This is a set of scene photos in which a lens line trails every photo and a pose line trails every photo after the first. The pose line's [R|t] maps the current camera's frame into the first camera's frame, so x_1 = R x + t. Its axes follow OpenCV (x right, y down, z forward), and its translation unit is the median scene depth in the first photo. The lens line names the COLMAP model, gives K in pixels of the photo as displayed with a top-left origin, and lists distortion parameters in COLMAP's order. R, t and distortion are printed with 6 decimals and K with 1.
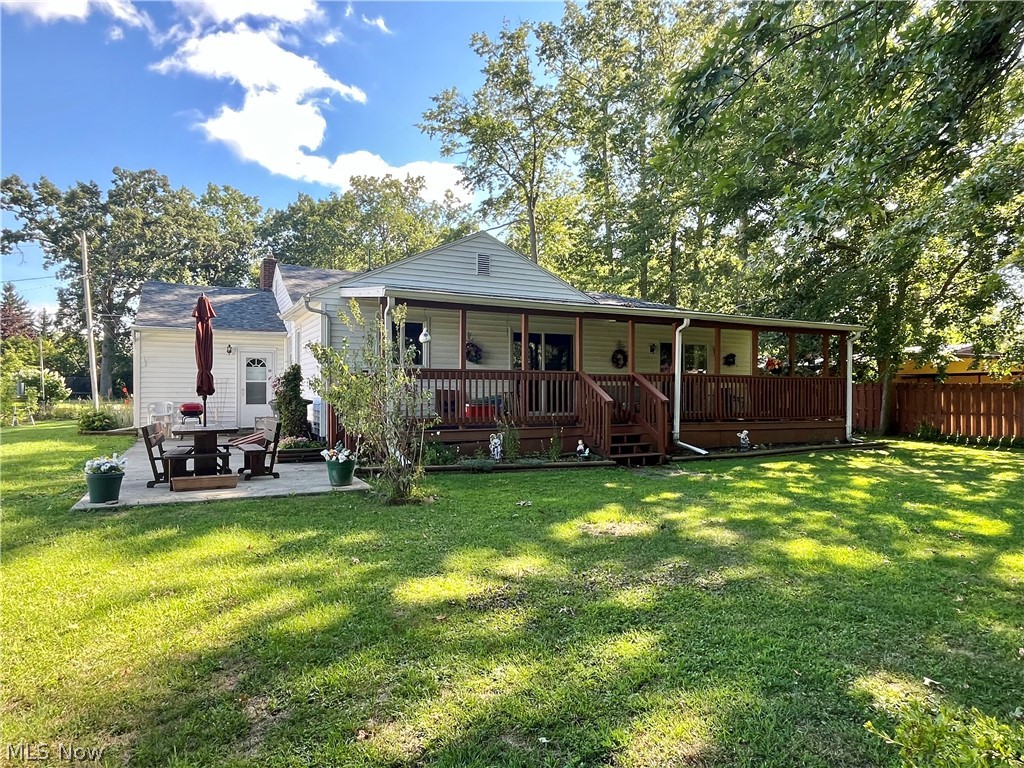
lens RADIAL K [[609.1, 0, 508.0], [0, 609.1, 392.7], [0, 0, 1]] dist [-0.009292, -0.000186]
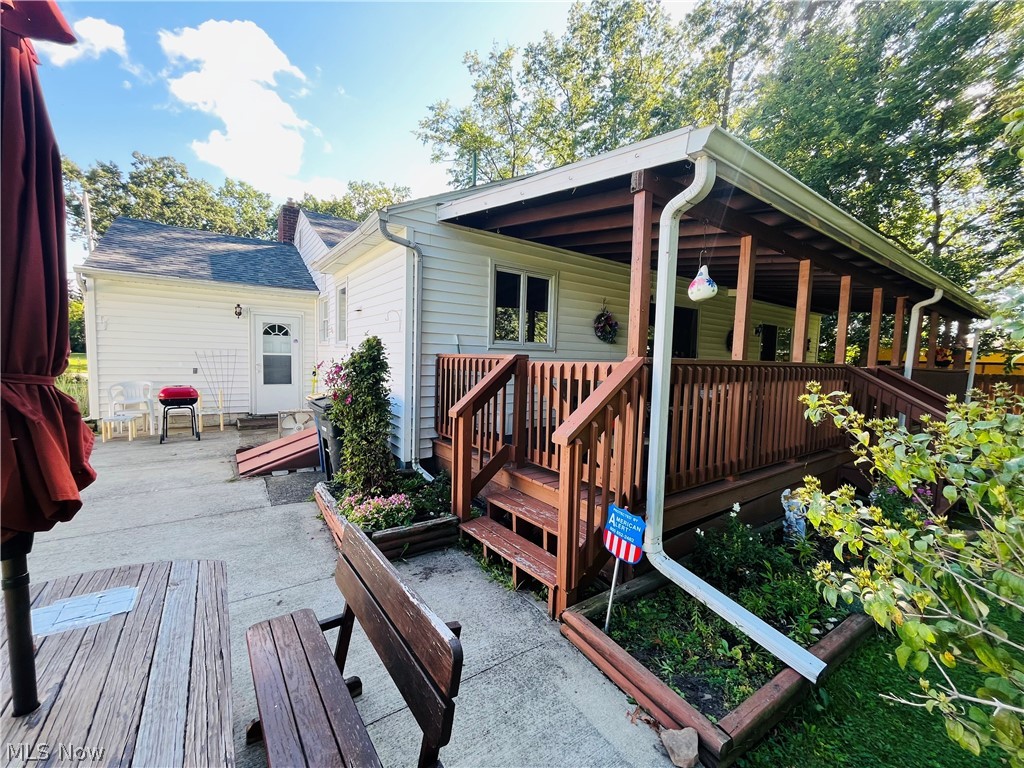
lens RADIAL K [[414.2, 0, 509.7], [0, 414.2, 387.1], [0, 0, 1]] dist [-0.004042, 0.000069]
pose [[0.990736, 0.018142, 0.134585, -0.069279], [-0.027781, 0.997154, 0.070089, -0.008048], [-0.132930, -0.073178, 0.988420, 0.158694]]
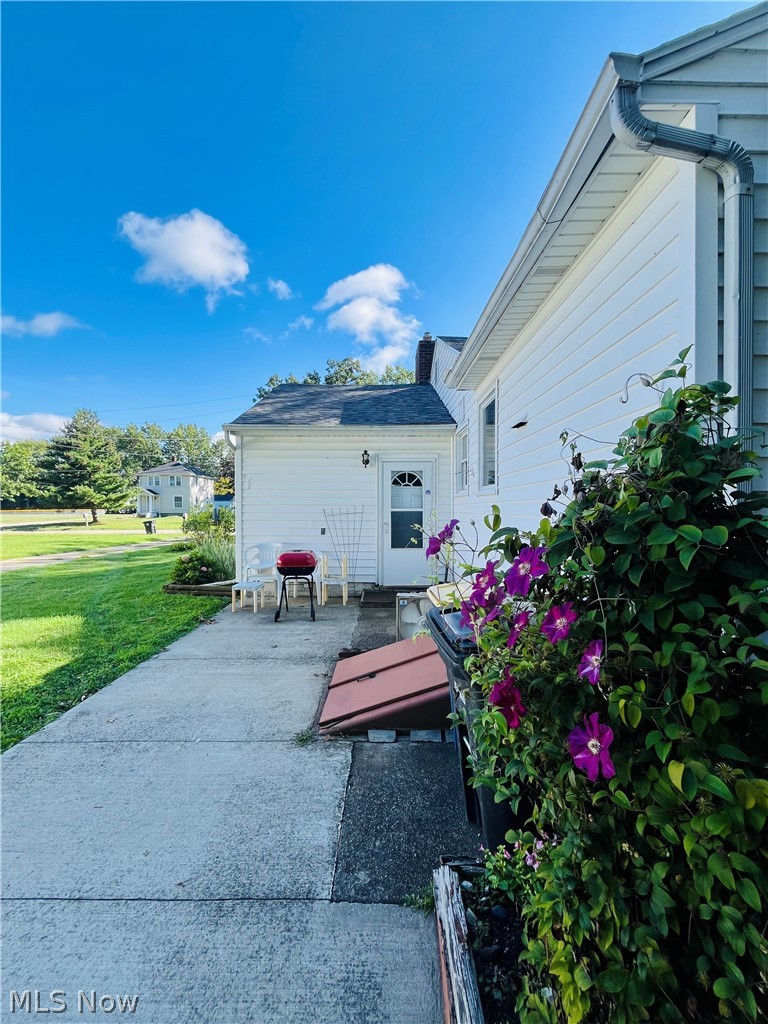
lens RADIAL K [[414.2, 0, 382.7], [0, 414.2, 511.6], [0, 0, 1]] dist [-0.004042, 0.000069]
pose [[0.888226, 0.002298, -0.459401, -0.088354], [0.000392, 0.999983, 0.005759, -0.007012], [0.459407, -0.005296, 0.888210, 0.223813]]
